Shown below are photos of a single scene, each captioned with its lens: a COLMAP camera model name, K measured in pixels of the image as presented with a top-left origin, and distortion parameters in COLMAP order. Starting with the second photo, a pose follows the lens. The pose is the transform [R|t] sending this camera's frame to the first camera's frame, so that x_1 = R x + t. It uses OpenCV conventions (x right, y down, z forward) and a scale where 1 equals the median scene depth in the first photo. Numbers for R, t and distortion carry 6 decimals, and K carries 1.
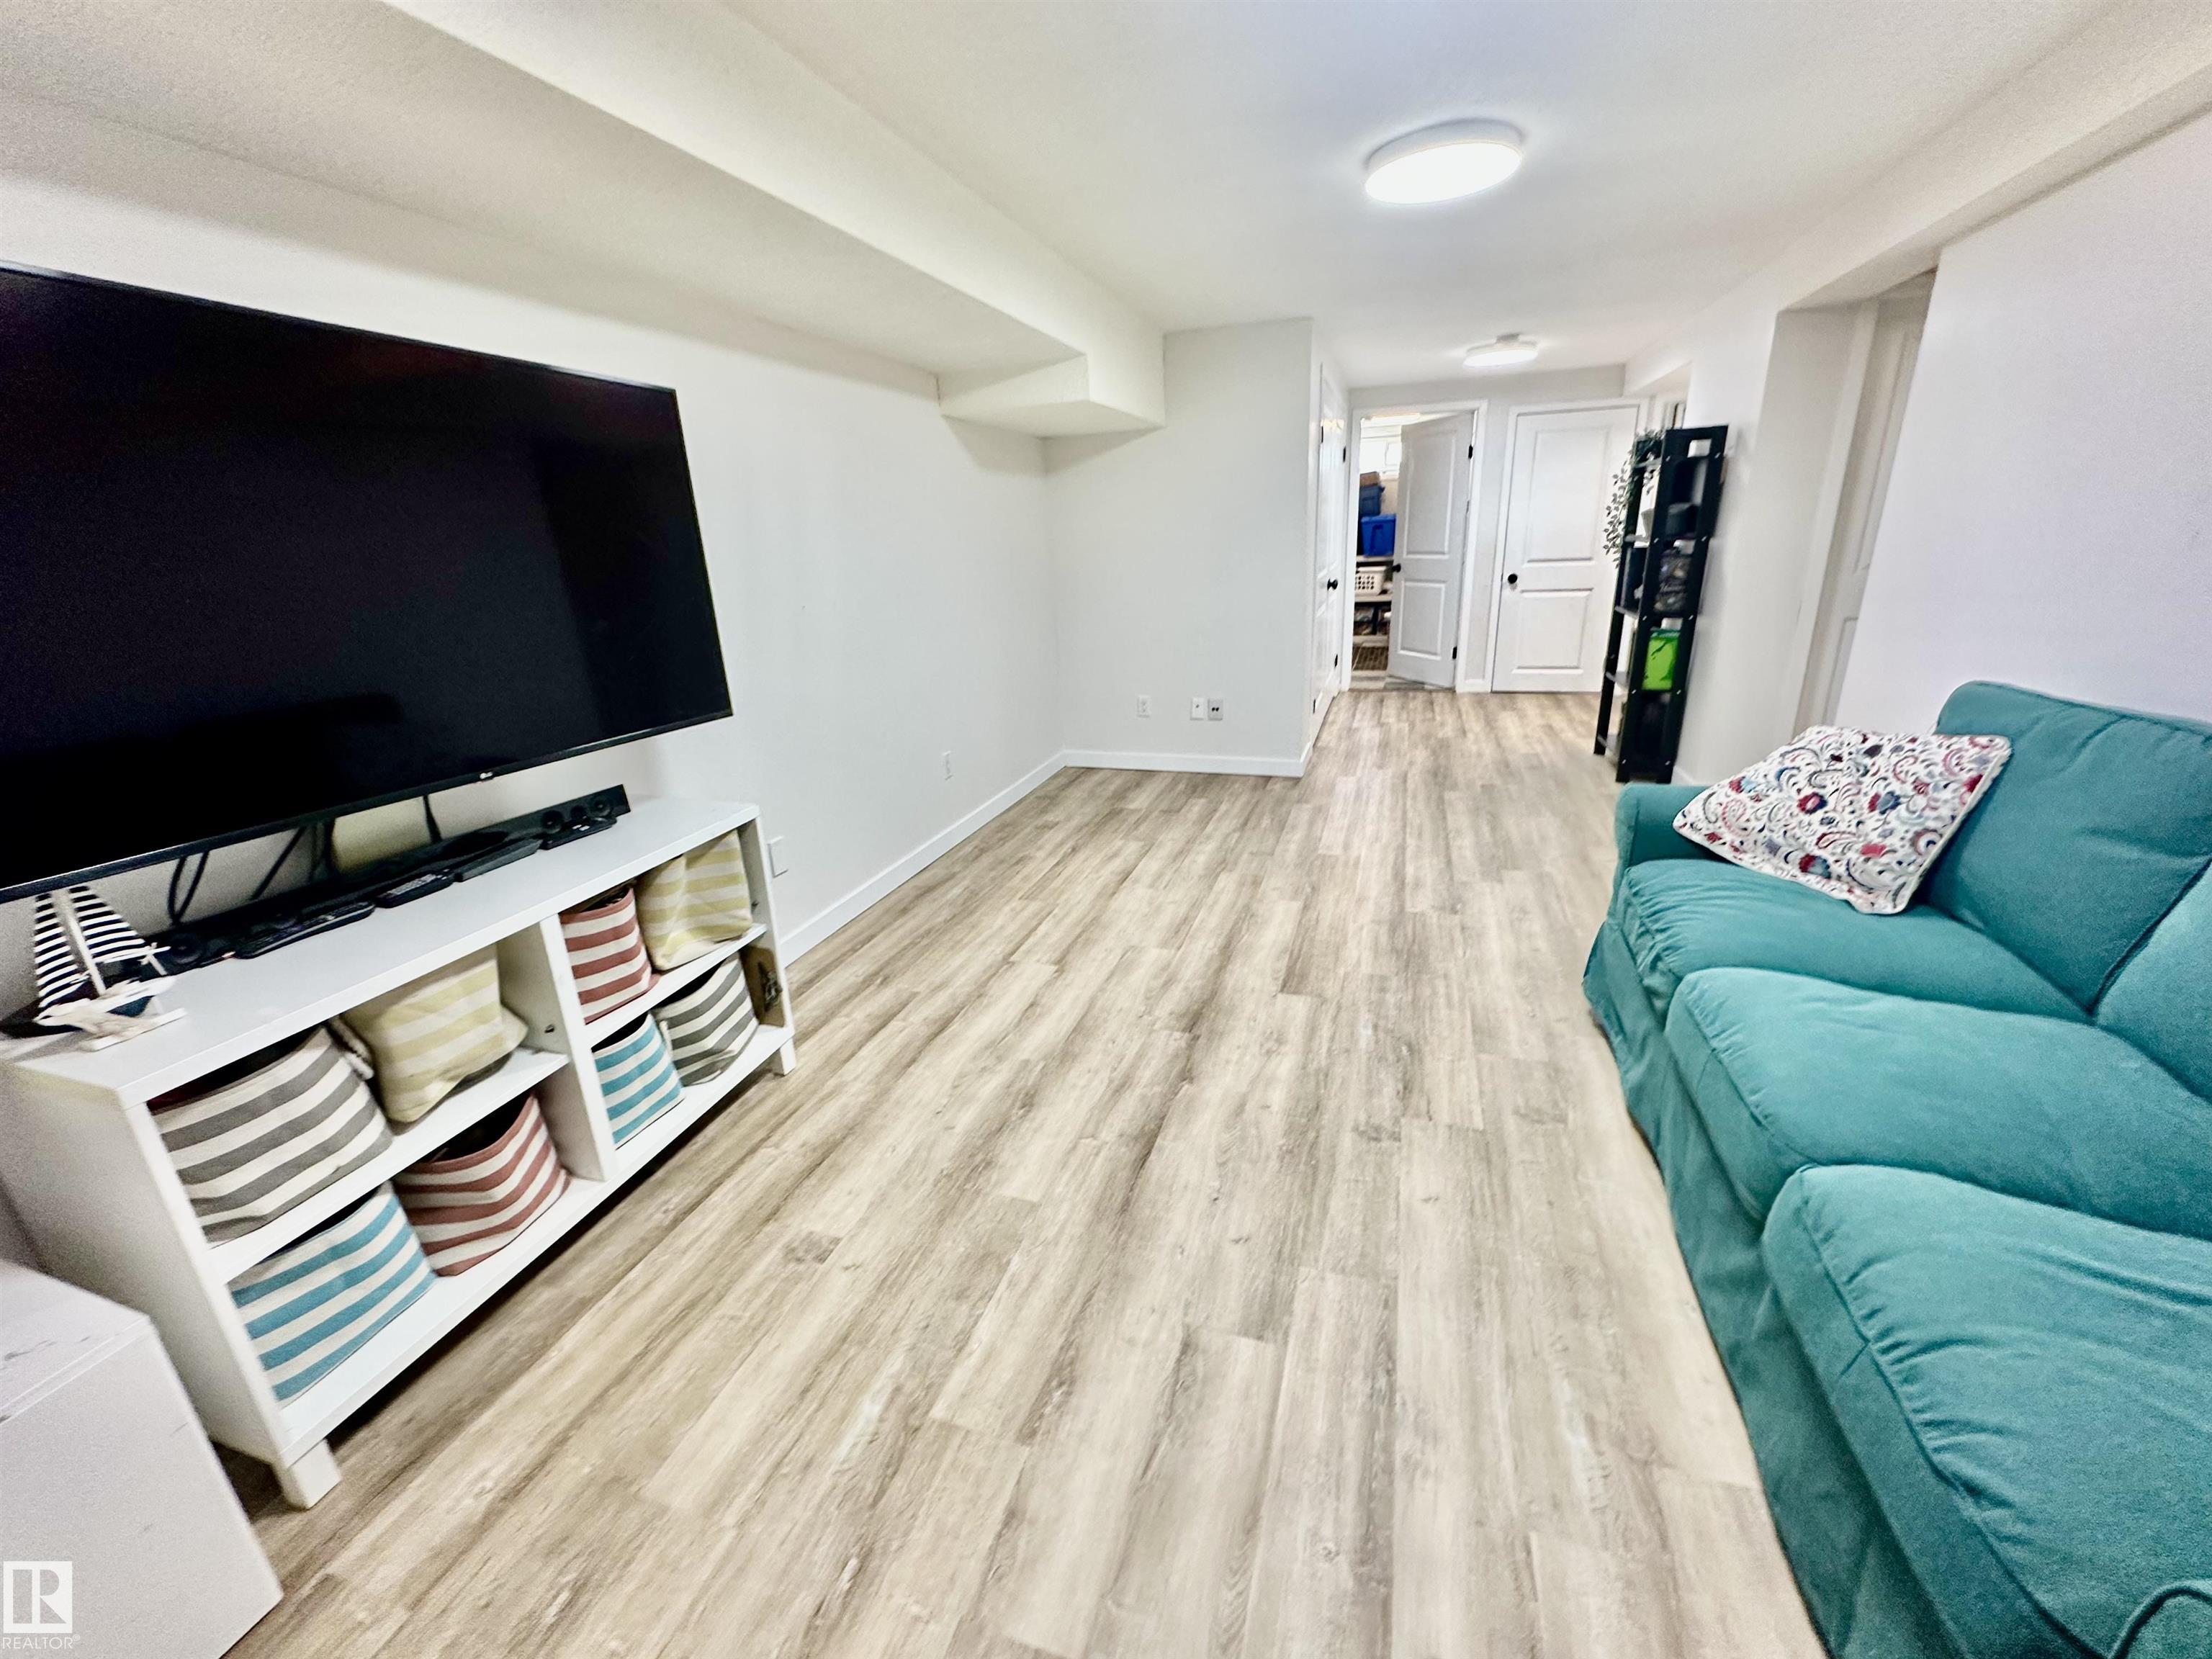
lens RADIAL K [[884.0, 0, 1105.3], [0, 884.0, 830.7], [0, 0, 1]] dist [-0.005422, 0.000902]
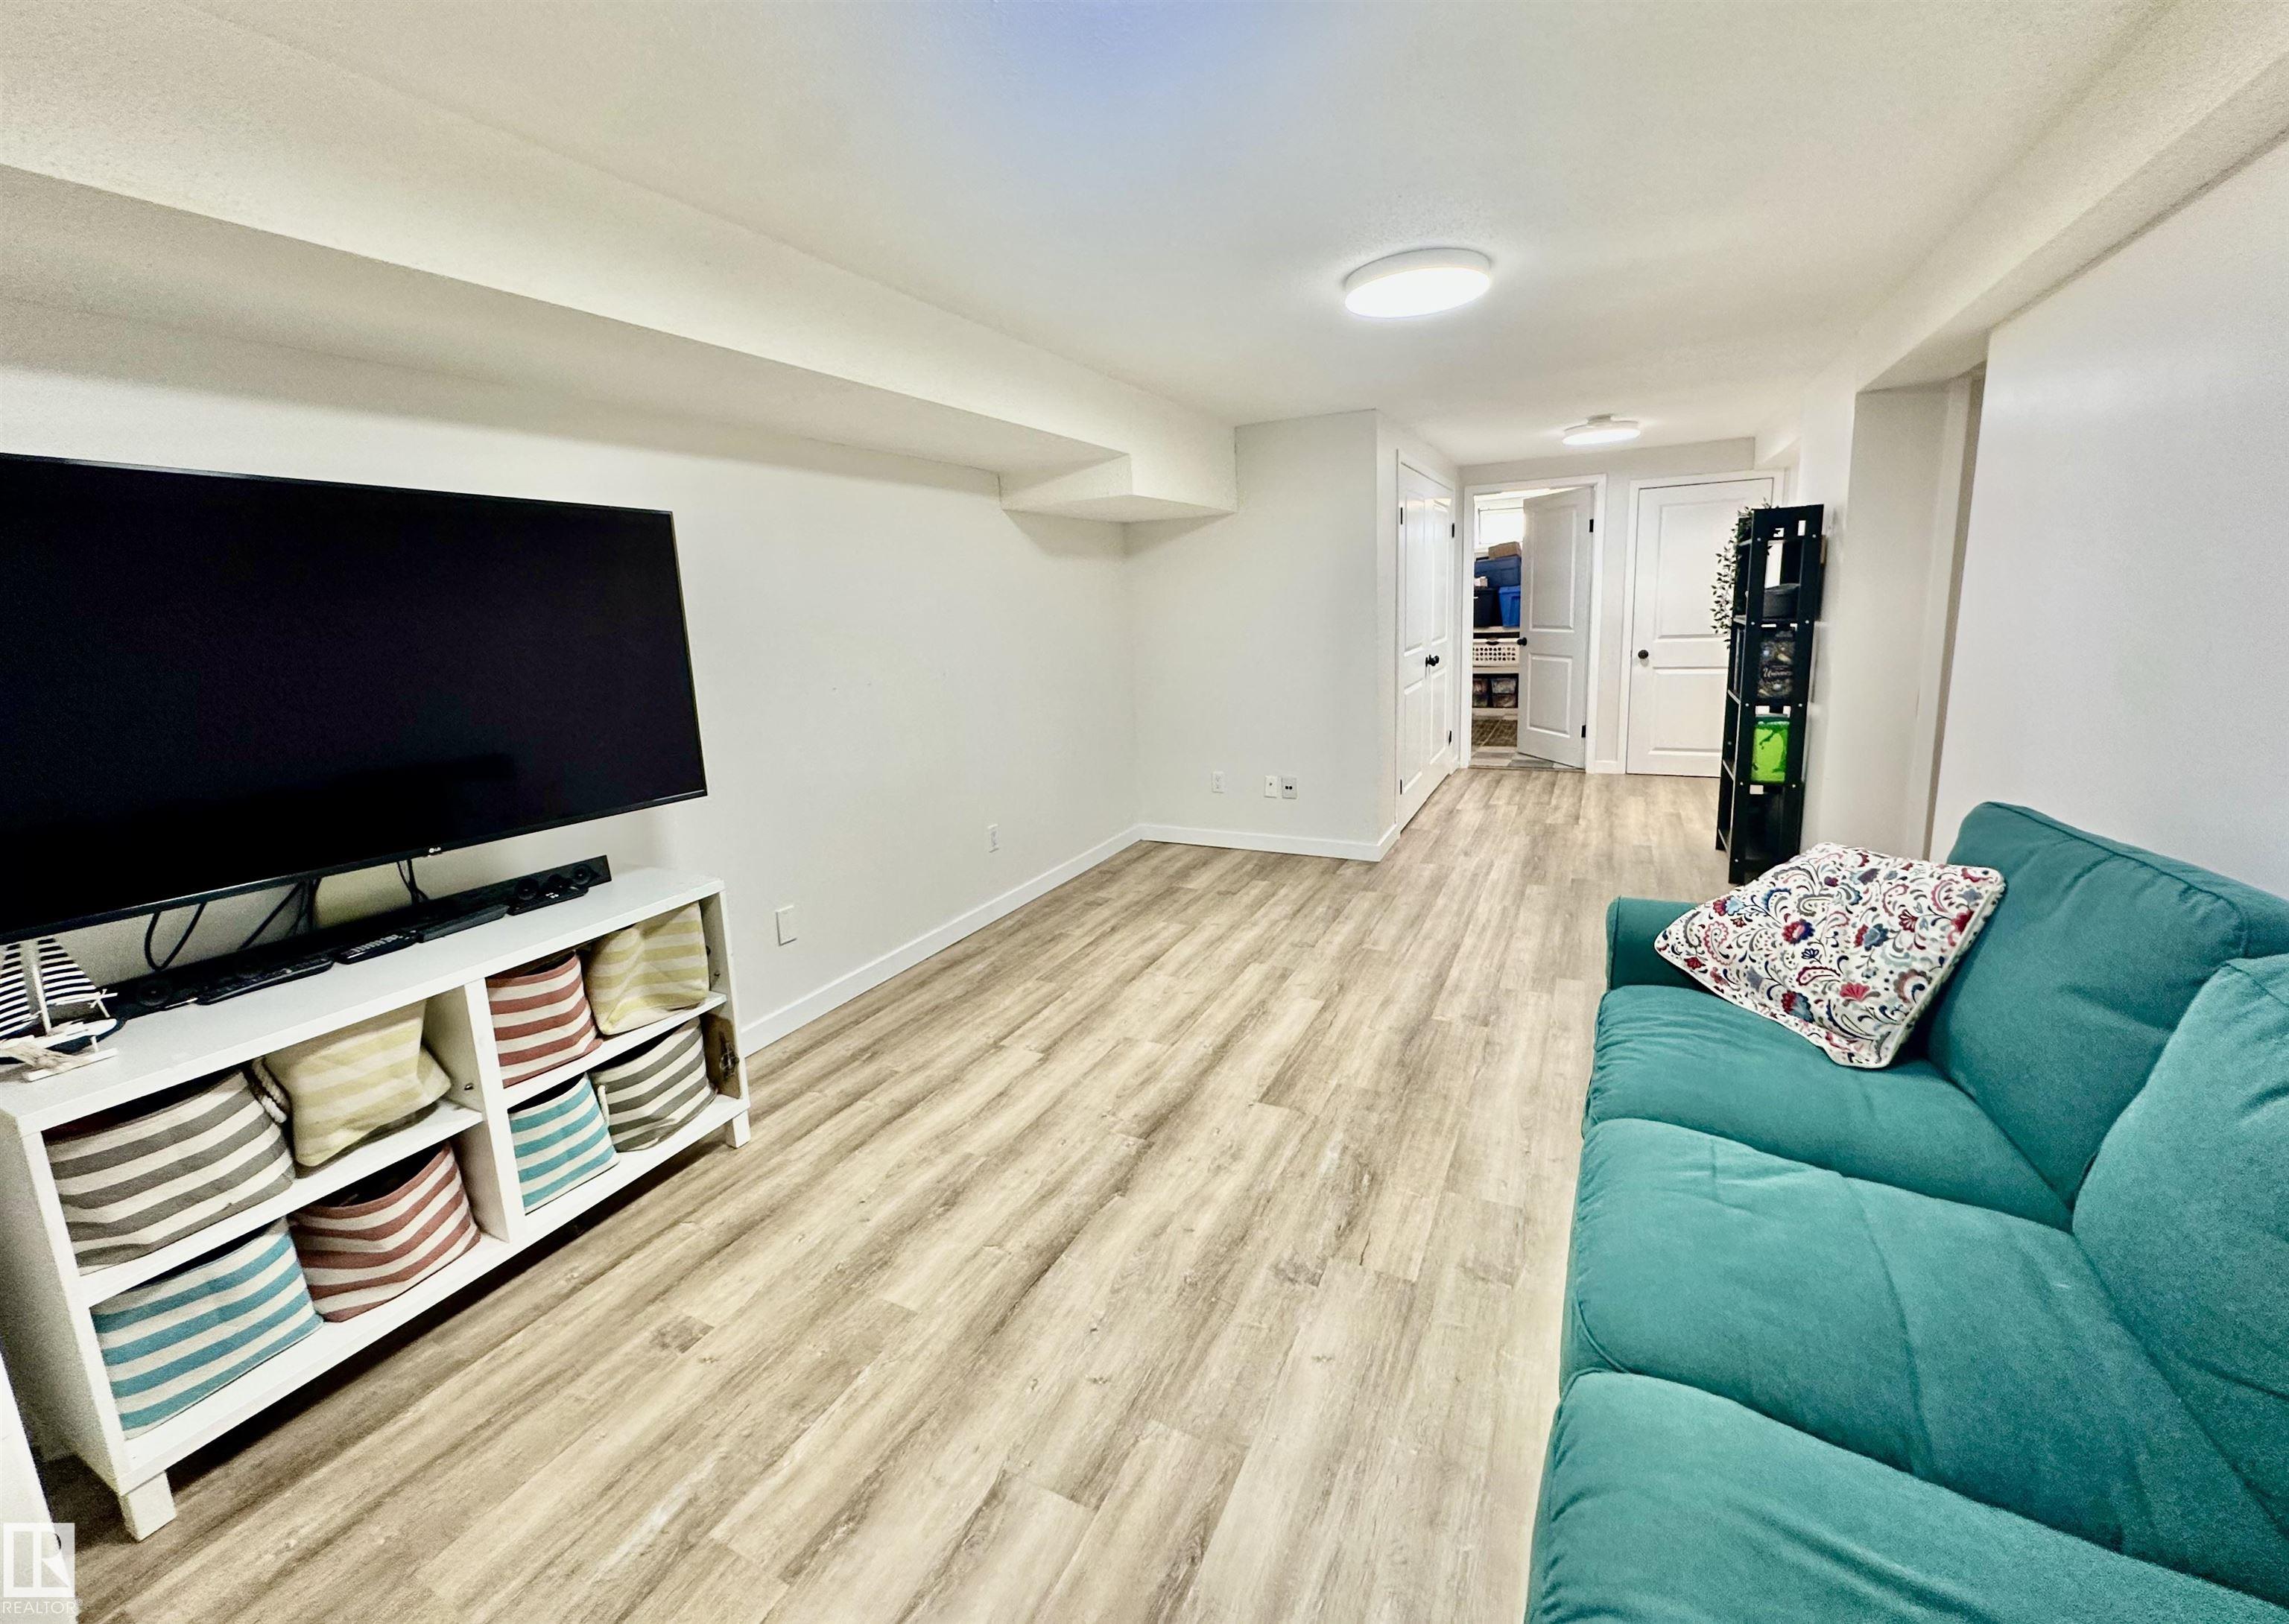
lens RADIAL K [[915.8, 0, 1142.5], [0, 915.8, 767.6], [0, 0, 1]] dist [-0.007196, 0.001729]
pose [[0.988442, 0.026265, -0.149305, 0.237135], [-0.046709, 0.989728, -0.135120, -0.033771], [0.144222, 0.140532, 0.979516, -0.017175]]
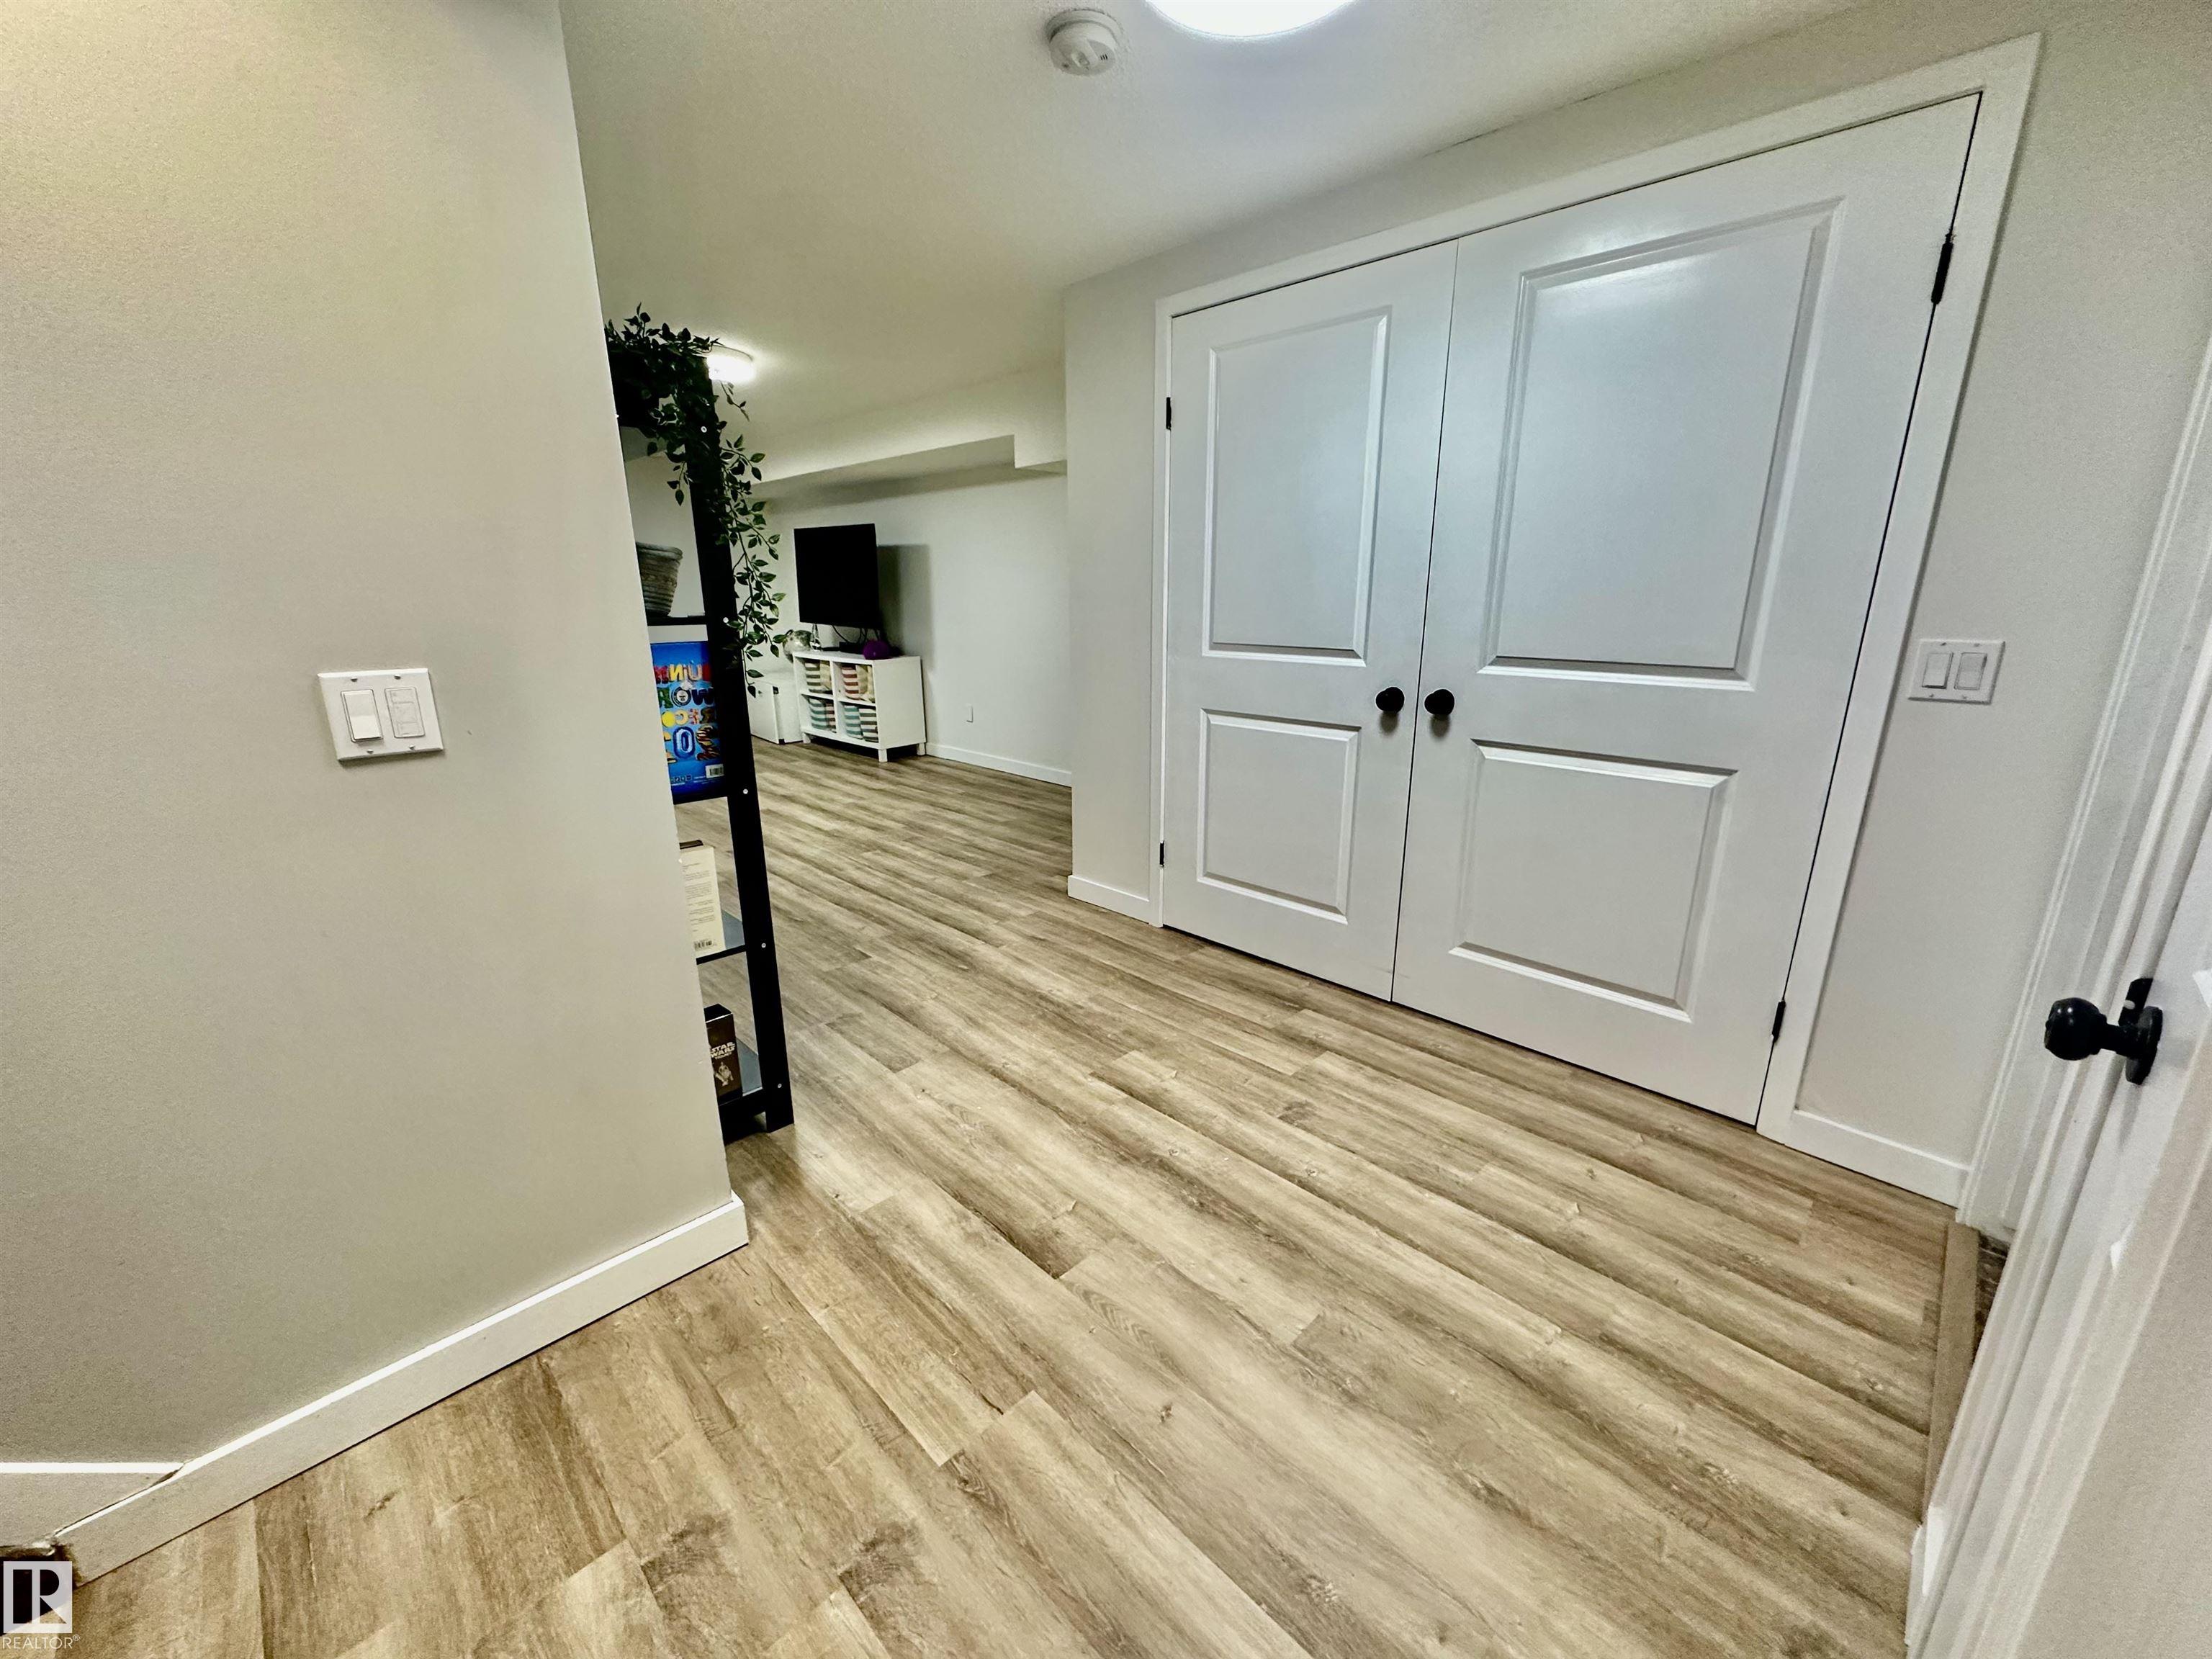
lens RADIAL K [[884.0, 0, 1106.0], [0, 884.0, 825.7], [0, 0, 1]] dist [-0.005422, 0.000902]
pose [[-0.453463, 0.279209, -0.846412, 1.699821], [-0.262386, 0.865759, 0.426164, -0.906789], [0.851778, 0.415336, -0.319329, 2.544012]]
